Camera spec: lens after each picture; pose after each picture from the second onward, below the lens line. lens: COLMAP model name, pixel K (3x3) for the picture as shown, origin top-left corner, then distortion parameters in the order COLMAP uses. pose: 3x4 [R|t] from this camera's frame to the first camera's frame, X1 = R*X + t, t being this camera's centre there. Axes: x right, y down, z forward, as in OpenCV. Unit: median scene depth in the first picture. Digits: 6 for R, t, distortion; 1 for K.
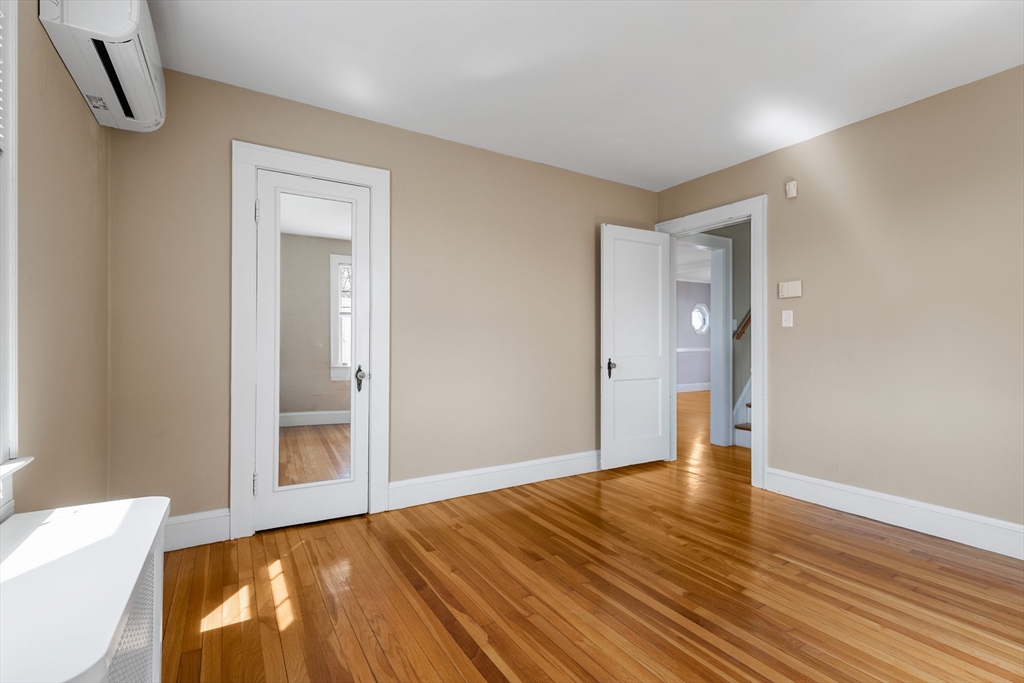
lens RADIAL K [[465.2, 0, 510.6], [0, 465.2, 342.5], [0, 0, 1]] dist [0.008024, -0.001781]
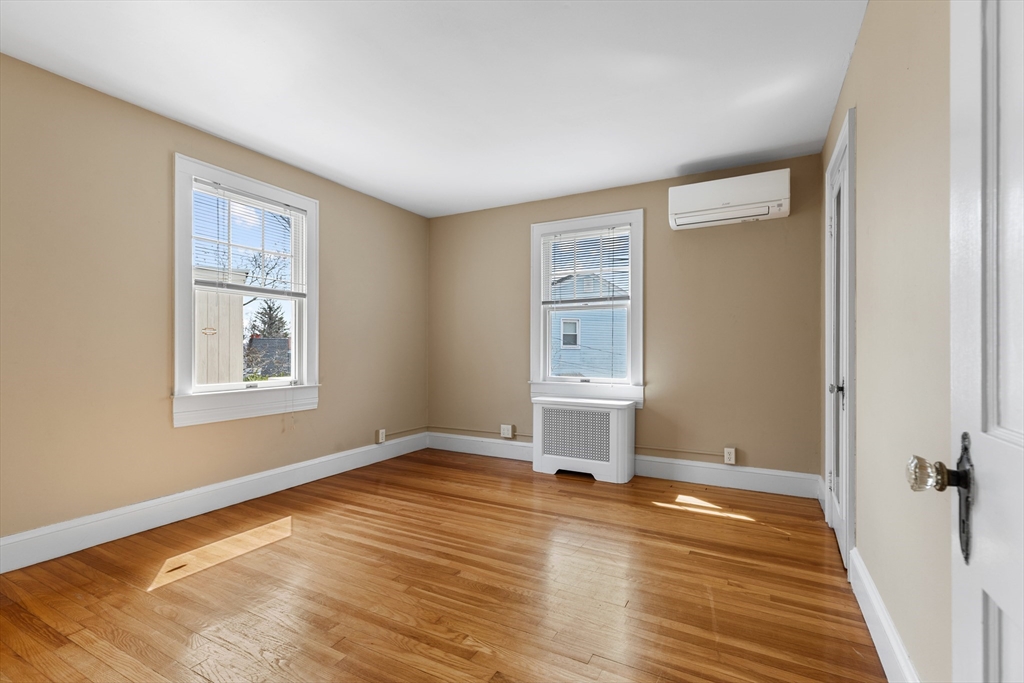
lens RADIAL K [[465.2, 0, 511.6], [0, 465.2, 346.0], [0, 0, 1]] dist [0.008024, -0.001781]
pose [[-0.866160, -0.005888, -0.499732, 0.750324], [0.002930, 0.999854, -0.016858, 0.008655], [0.499758, -0.016065, -0.866016, 1.857052]]
